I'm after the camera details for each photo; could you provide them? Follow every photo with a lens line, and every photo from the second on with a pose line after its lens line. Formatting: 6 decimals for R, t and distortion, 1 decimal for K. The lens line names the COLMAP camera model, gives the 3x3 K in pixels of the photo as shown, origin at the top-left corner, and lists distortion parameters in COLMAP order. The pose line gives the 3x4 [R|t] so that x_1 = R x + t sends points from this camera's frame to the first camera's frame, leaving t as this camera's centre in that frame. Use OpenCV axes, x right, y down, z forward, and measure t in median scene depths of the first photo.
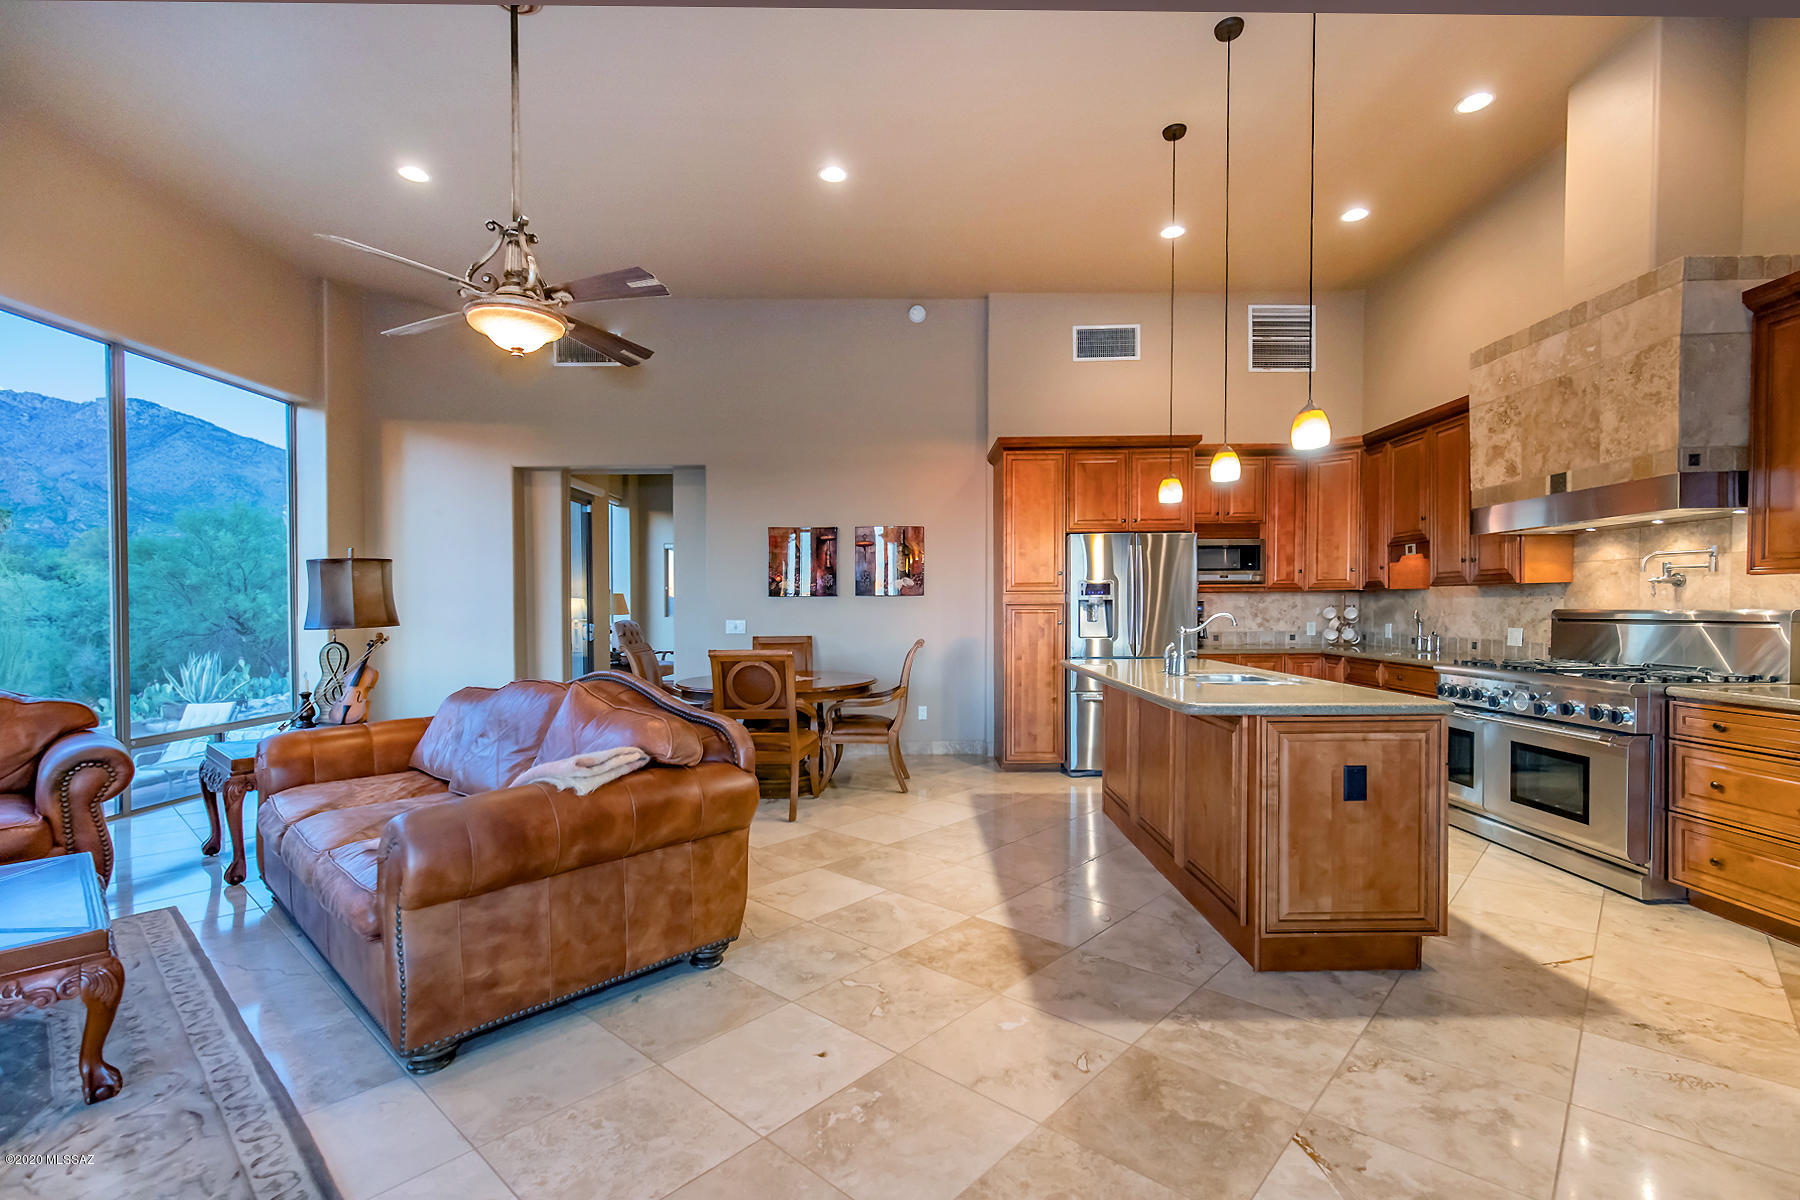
lens RADIAL K [[850.7, 0, 900.0], [0, 850.7, 600.0], [0, 0, 1]] dist [-0.000937, -0.000245]
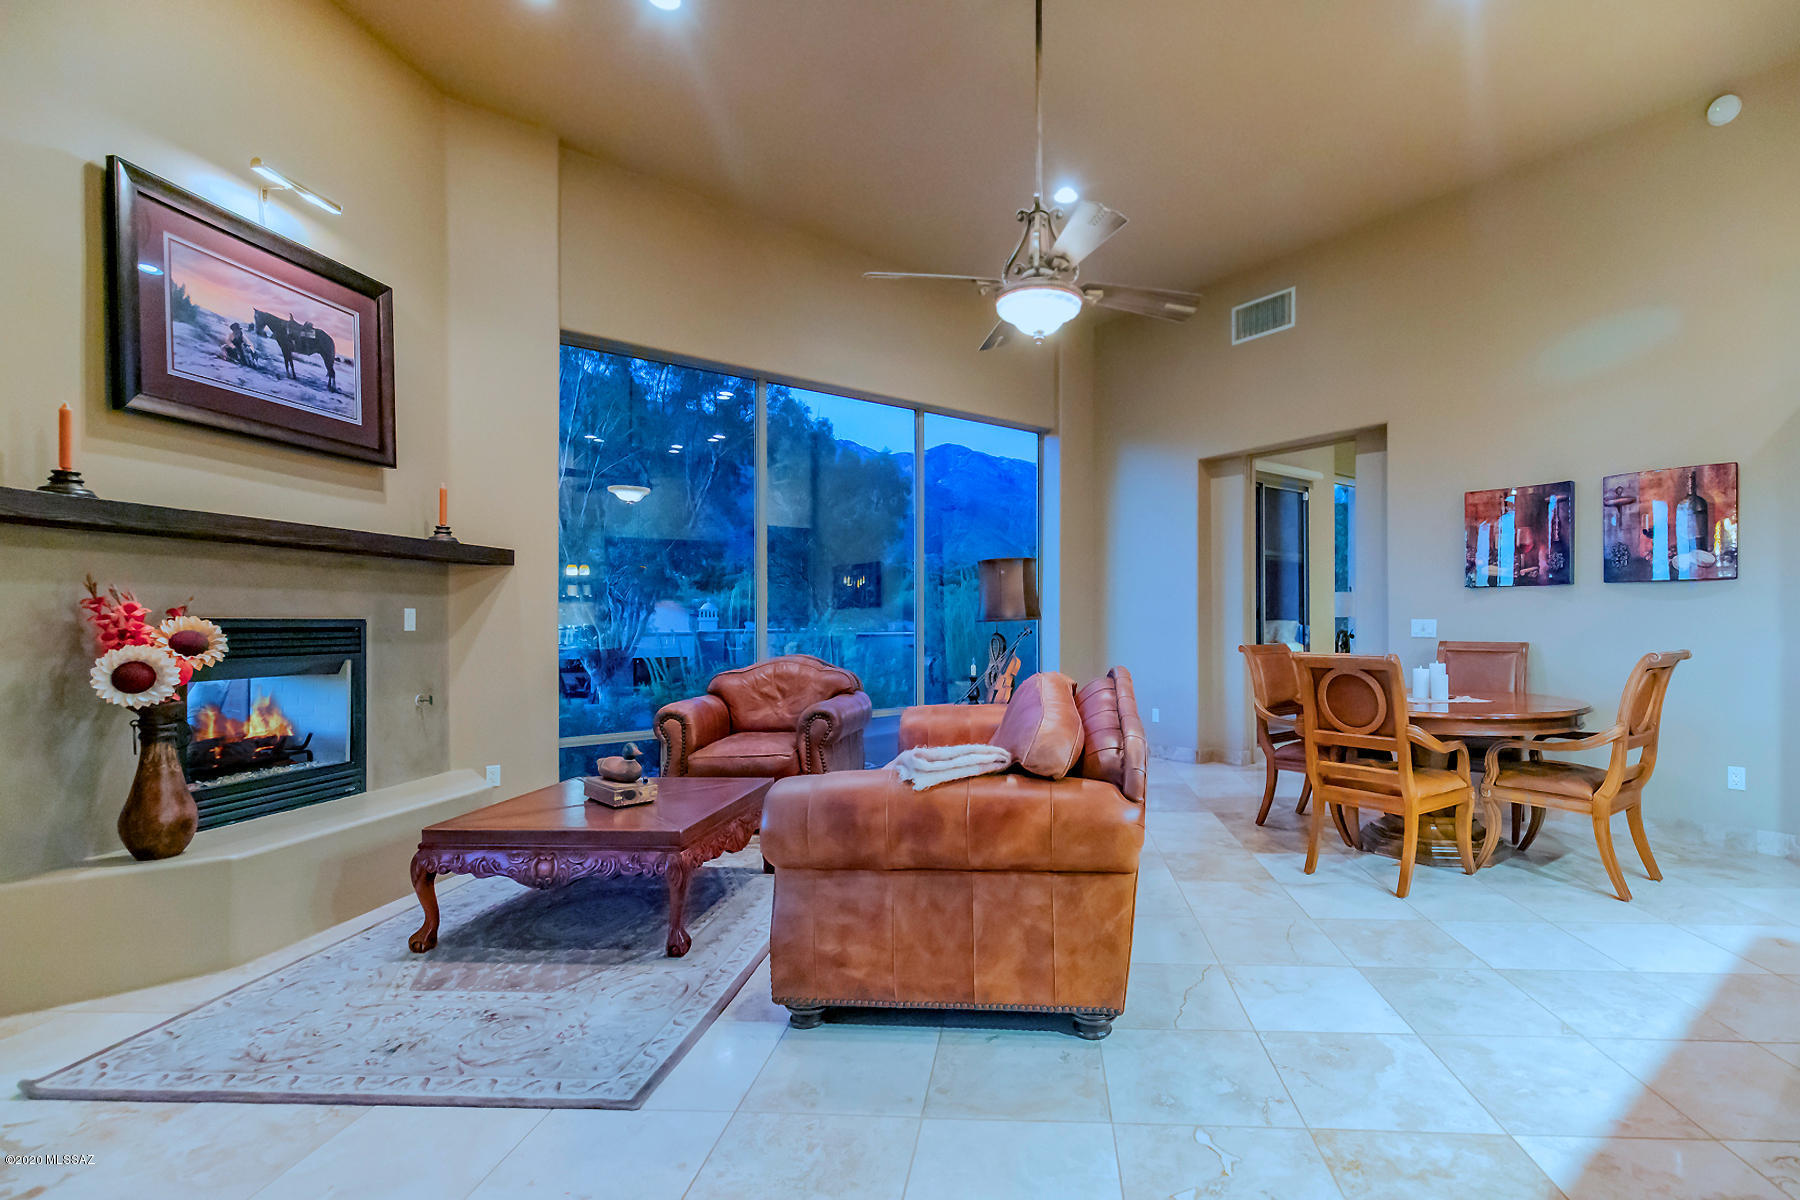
lens RADIAL K [[865.3, 0, 900.0], [0, 865.3, 600.0], [0, 0, 1]] dist [0.001963, 0.000011]
pose [[0.611092, -0.010822, -0.791486, 0.324735], [0.003432, 0.999933, -0.011022, 0.030870], [0.791552, 0.004019, 0.611088, 0.372020]]
